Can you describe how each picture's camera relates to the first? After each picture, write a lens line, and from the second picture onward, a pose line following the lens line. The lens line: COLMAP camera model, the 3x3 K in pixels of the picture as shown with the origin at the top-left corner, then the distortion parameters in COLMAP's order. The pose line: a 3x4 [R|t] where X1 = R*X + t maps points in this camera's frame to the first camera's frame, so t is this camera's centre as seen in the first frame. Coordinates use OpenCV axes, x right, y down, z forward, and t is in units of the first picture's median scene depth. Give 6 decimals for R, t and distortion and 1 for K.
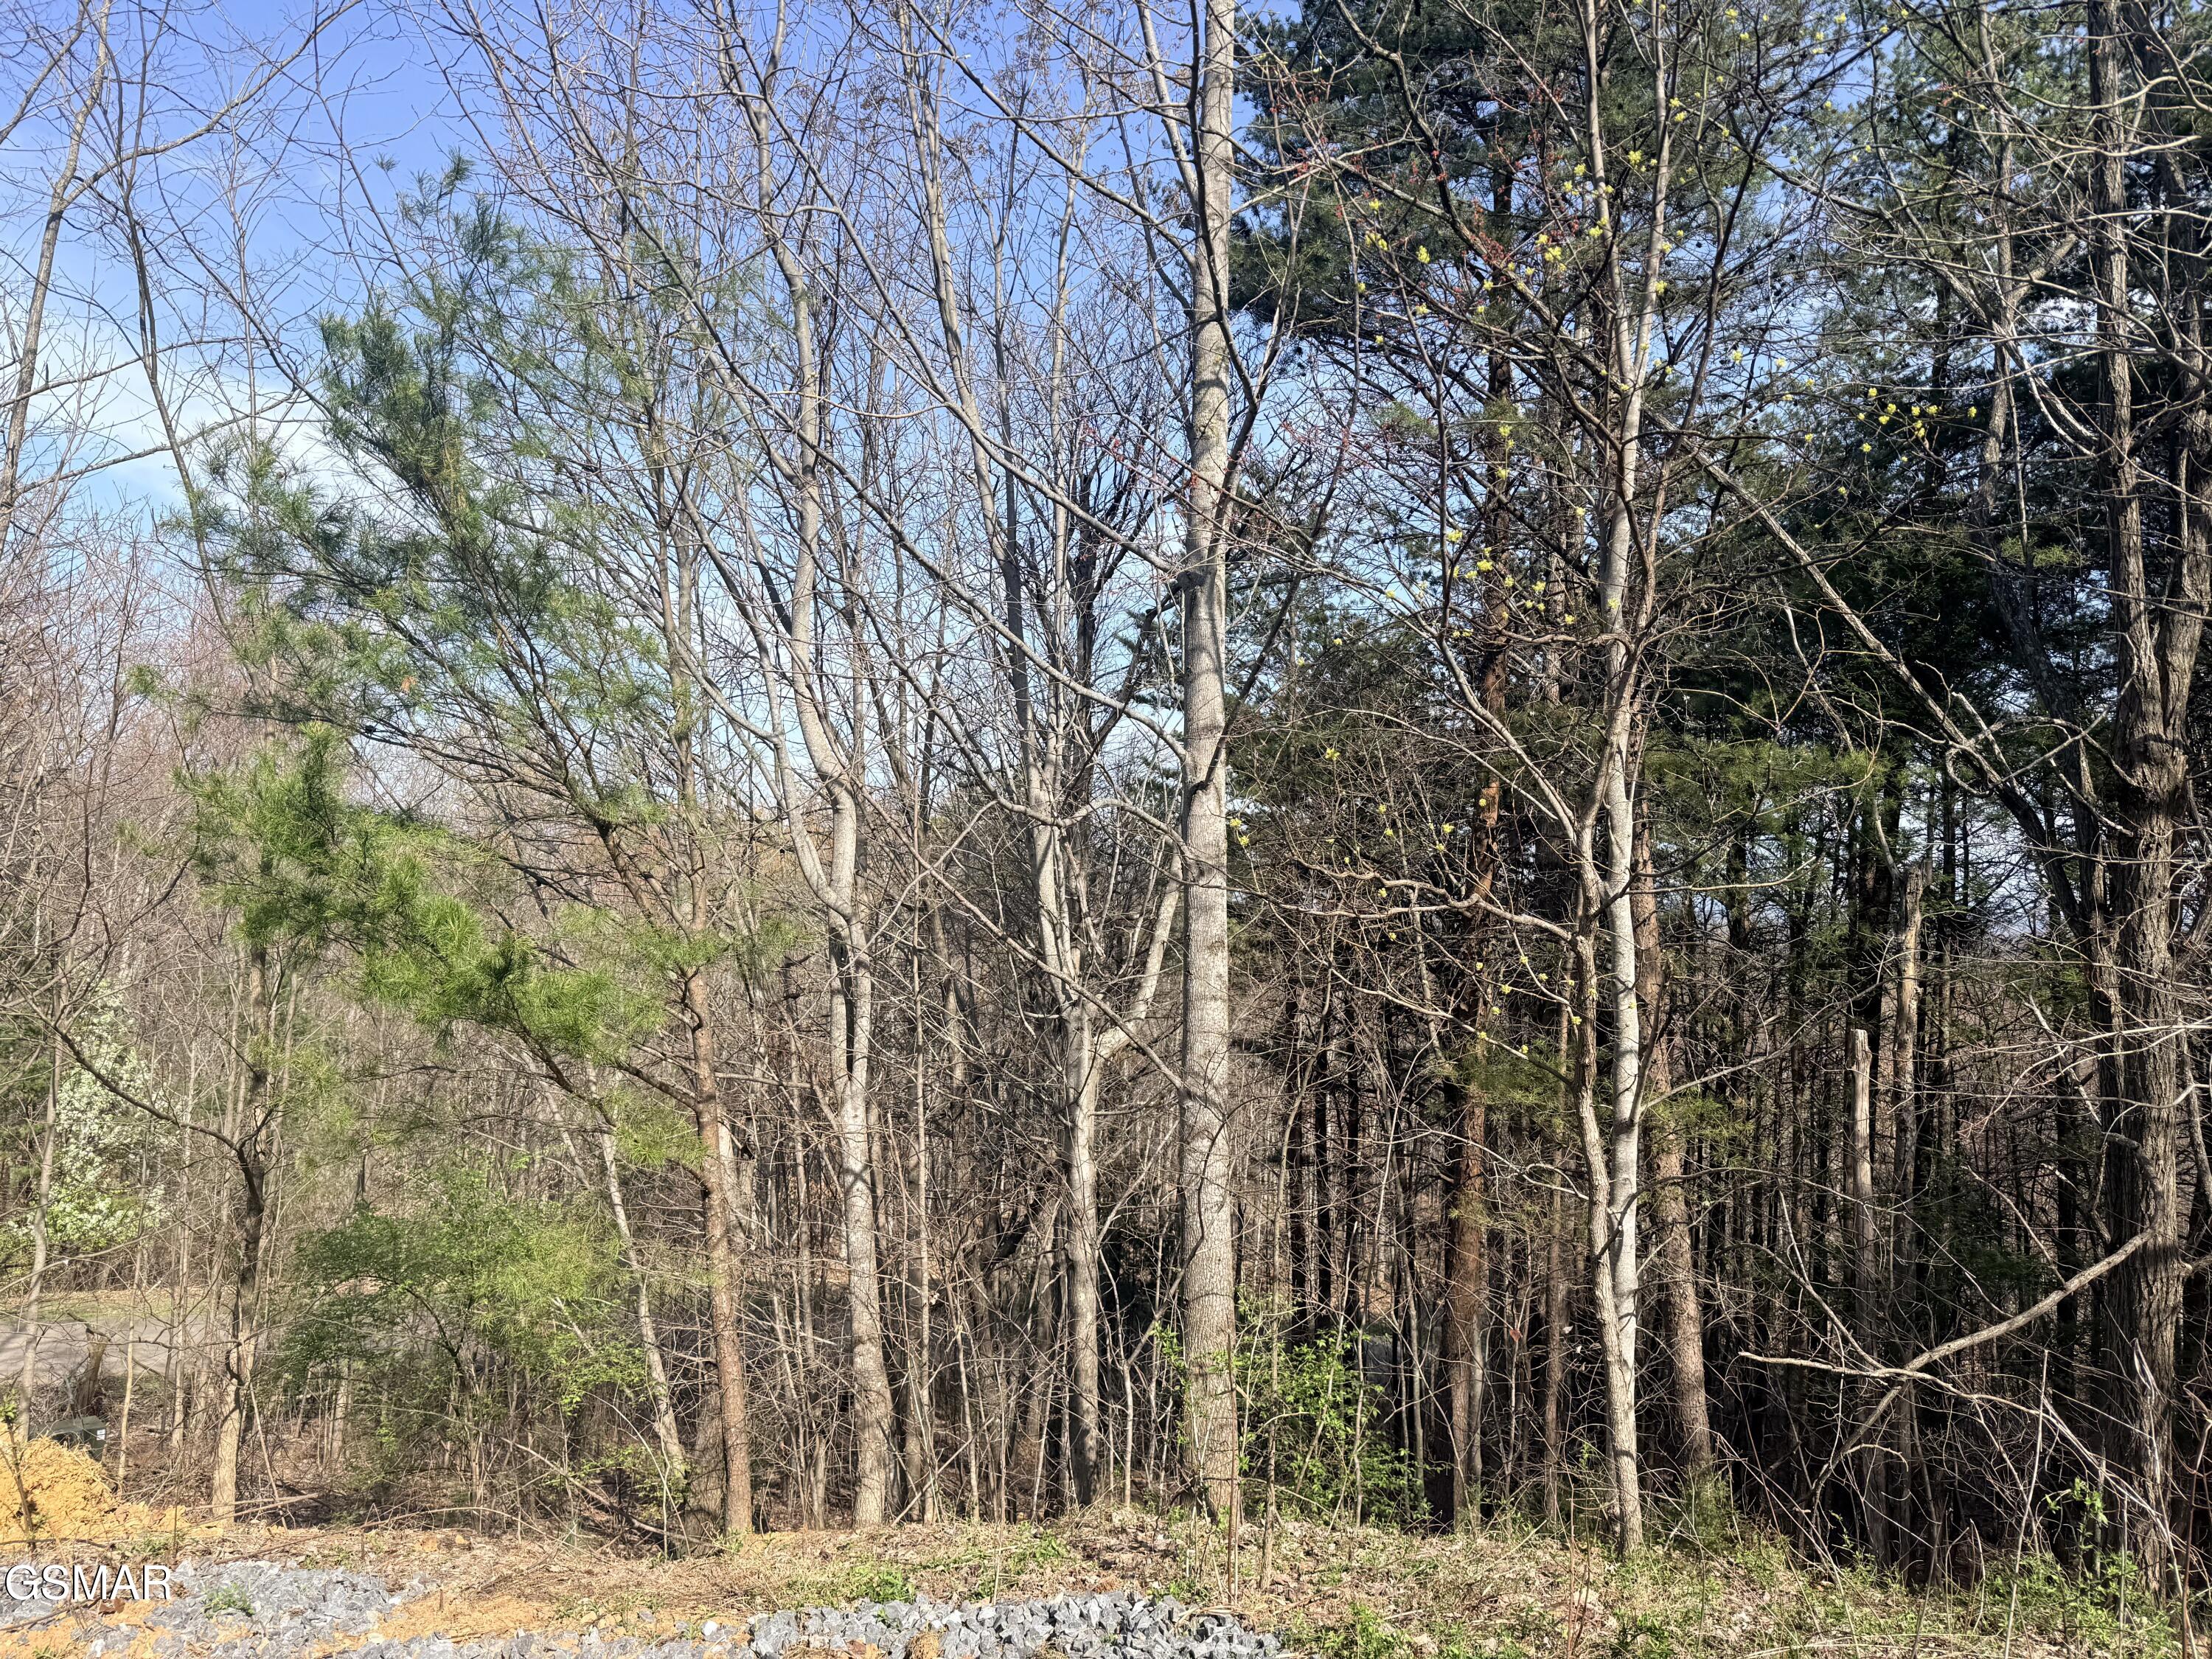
lens RADIAL K [[1582.6, 0, 1106.0], [0, 1582.6, 829.5], [0, 0, 1]] dist [0.090358, -0.092753]
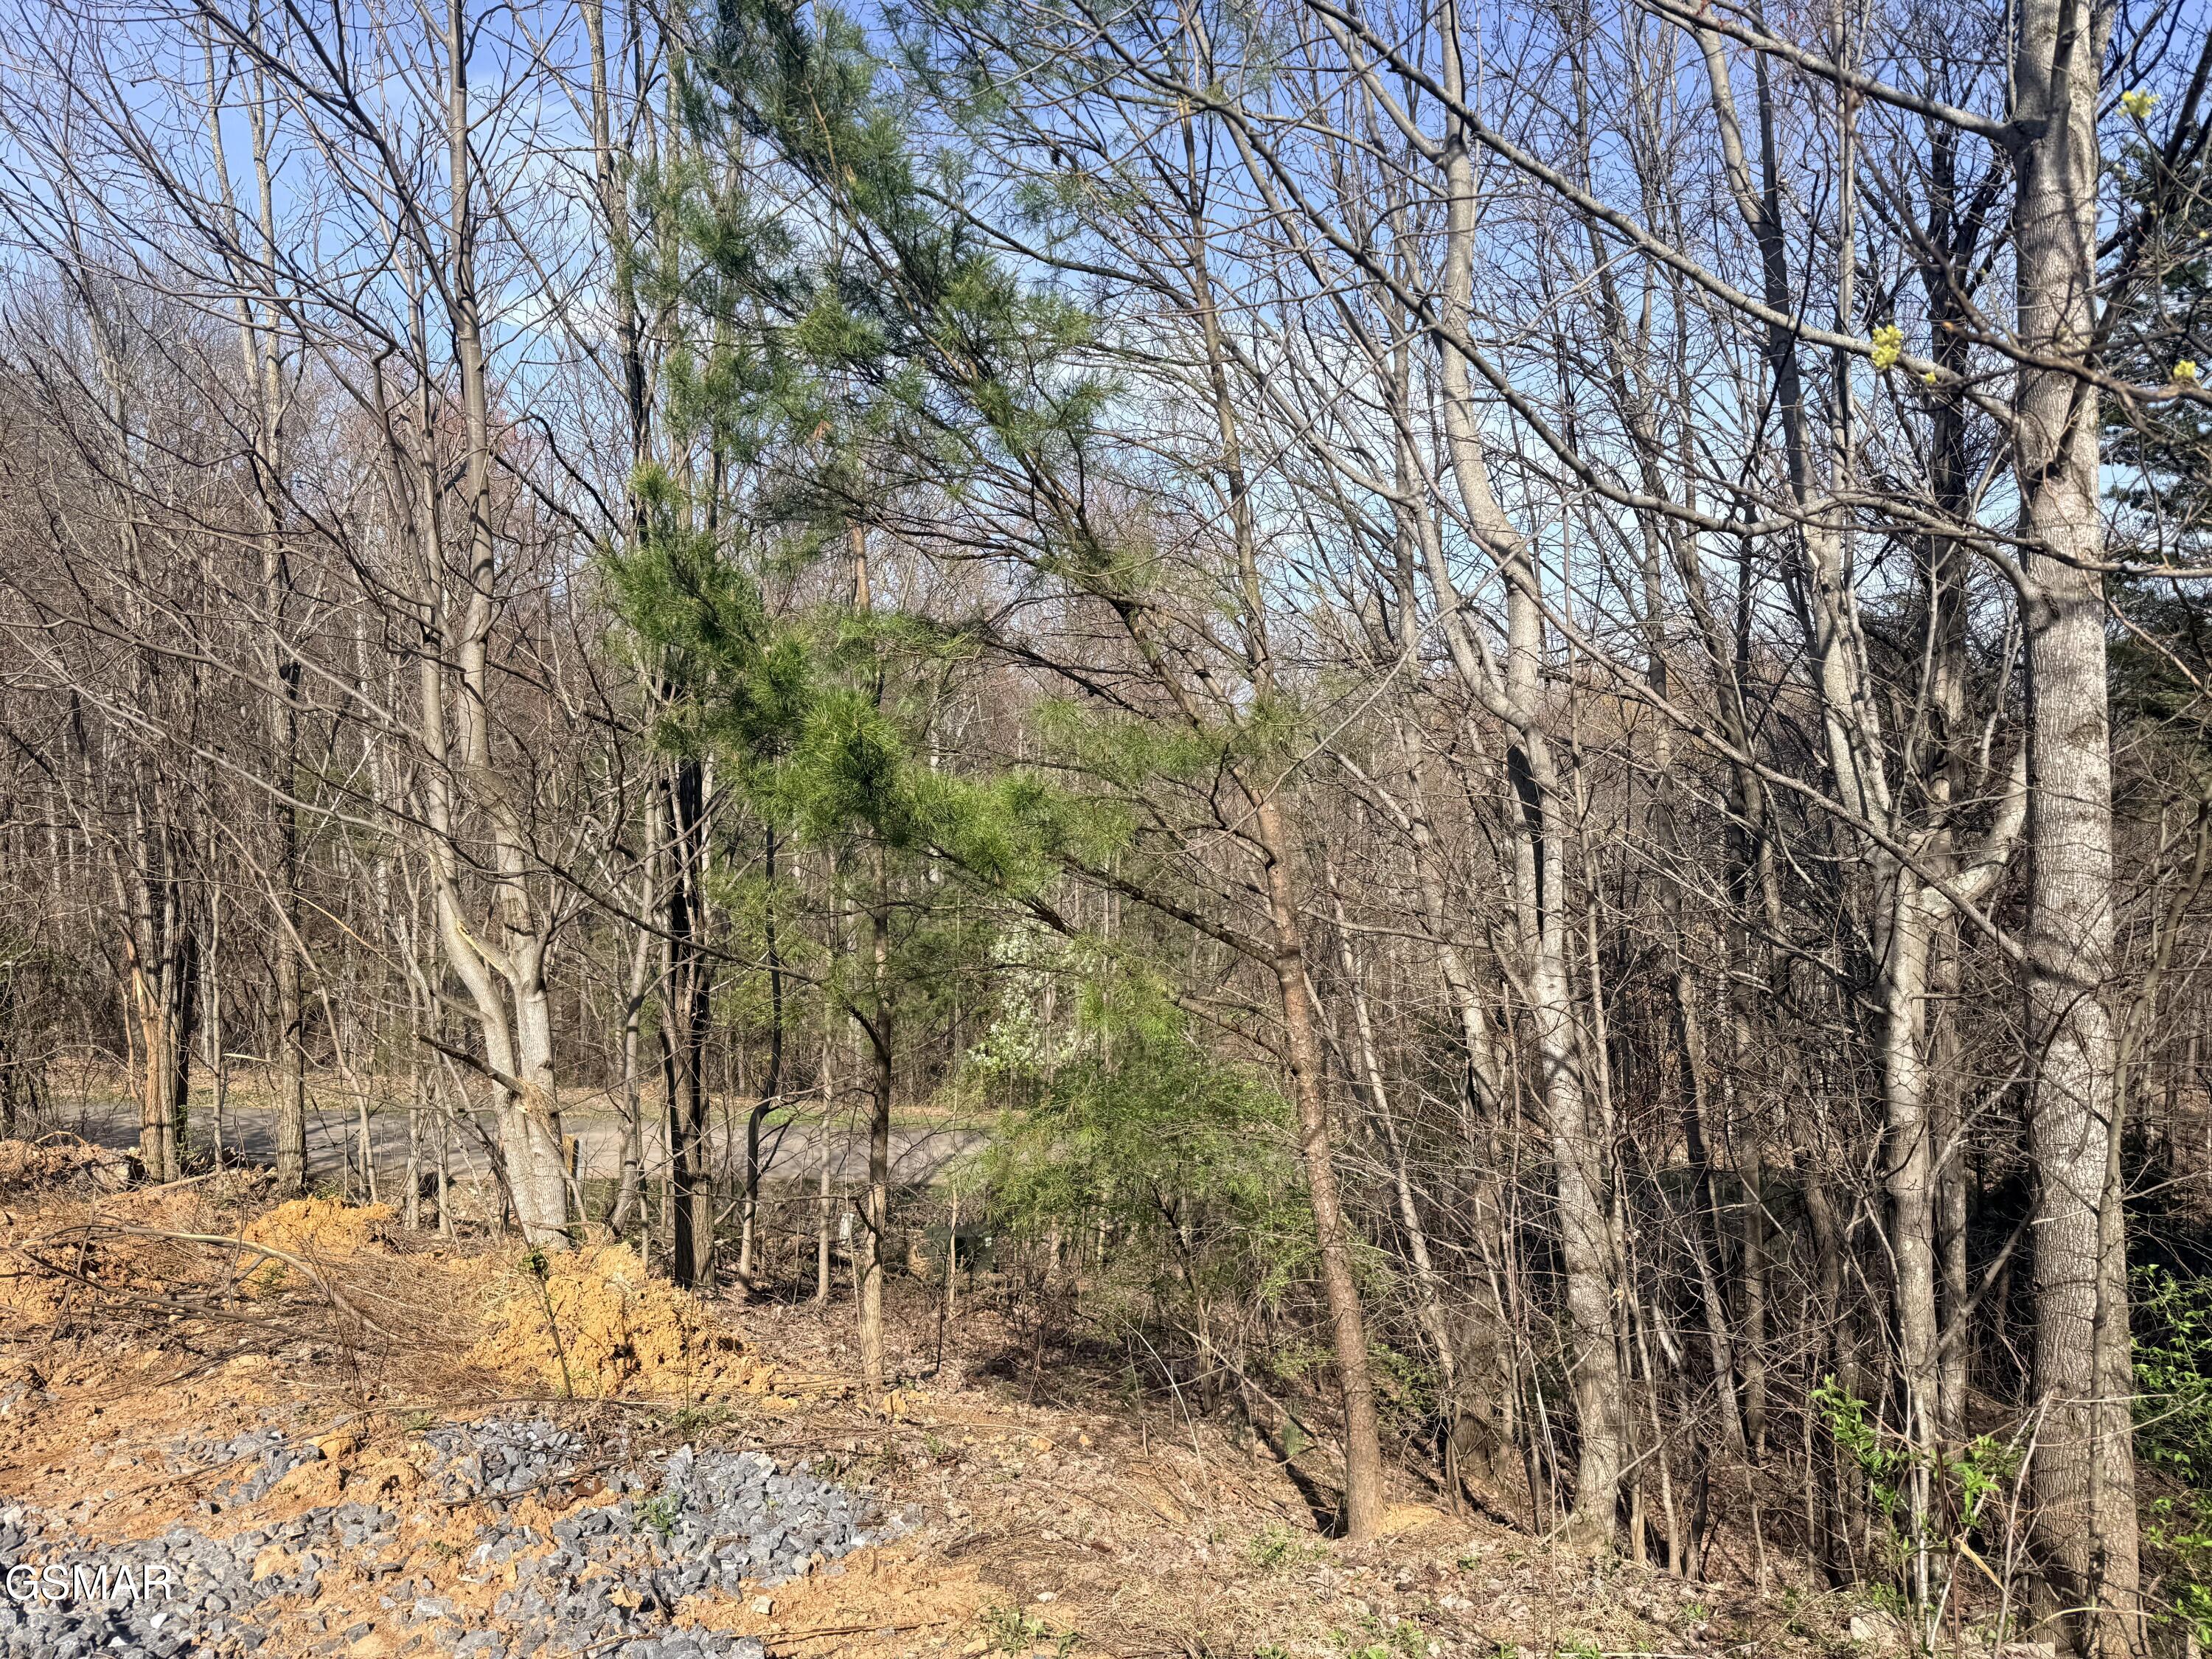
lens RADIAL K [[1582.6, 0, 1106.0], [0, 1582.6, 829.5], [0, 0, 1]] dist [0.090358, -0.092753]
pose [[0.856742, -0.019800, -0.515366, 0.065765], [0.060884, 0.996158, 0.062942, 0.047972], [0.512139, -0.085302, 0.854656, 0.265484]]
